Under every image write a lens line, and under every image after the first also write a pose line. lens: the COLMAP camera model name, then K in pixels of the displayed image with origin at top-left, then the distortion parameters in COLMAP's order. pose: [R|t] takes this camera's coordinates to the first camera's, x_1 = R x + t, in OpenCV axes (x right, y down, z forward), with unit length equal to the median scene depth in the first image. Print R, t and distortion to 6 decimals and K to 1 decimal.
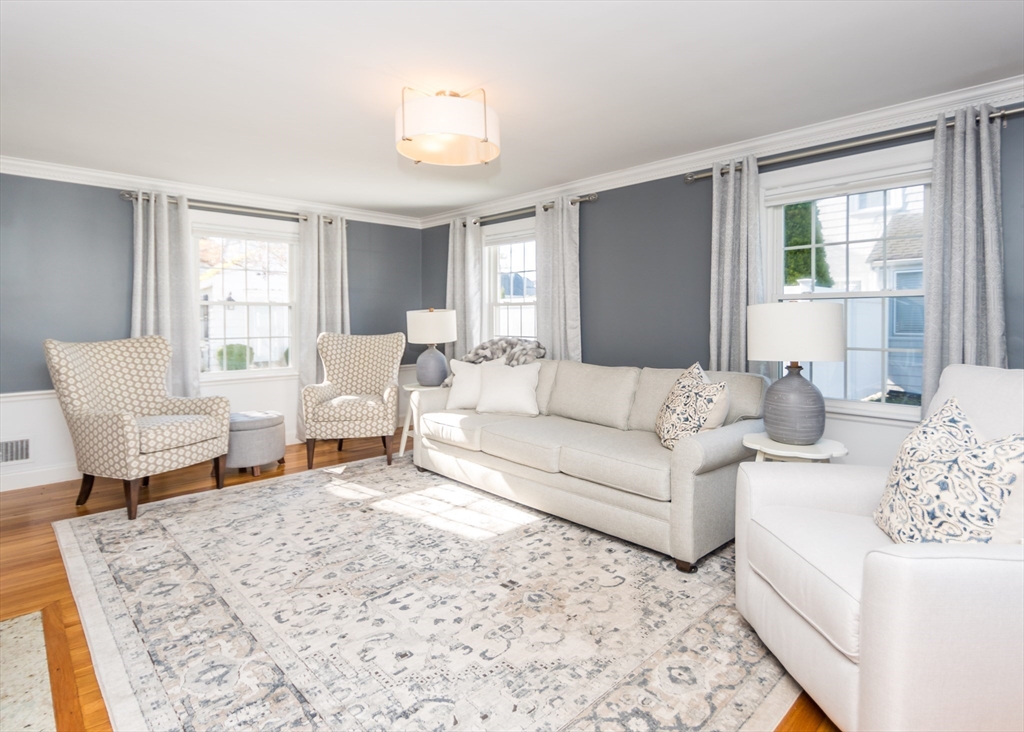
lens RADIAL K [[528.0, 0, 540.8], [0, 528.0, 316.0], [0, 0, 1]] dist [0.001650, 0.000289]
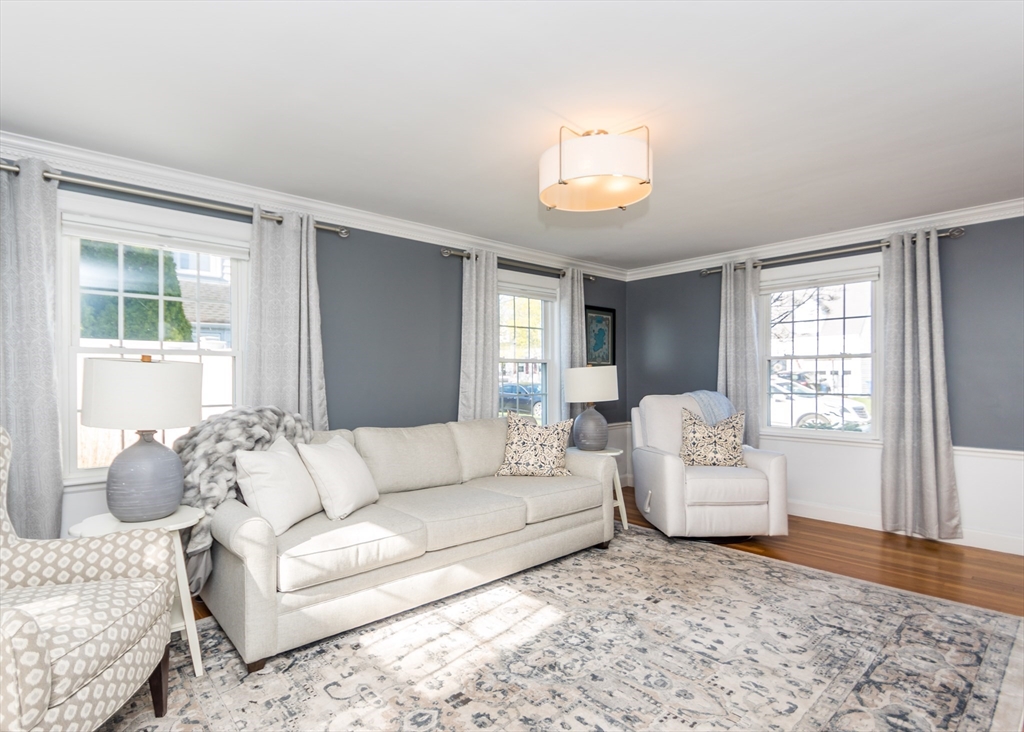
lens RADIAL K [[537.0, 0, 467.2], [0, 537.0, 352.9], [0, 0, 1]] dist [0.001746, -0.000718]
pose [[0.094578, 0.035264, 0.994893, -1.138040], [-0.000116, 0.999373, -0.035412, -0.001923], [-0.995517, 0.003234, 0.094523, 1.123394]]
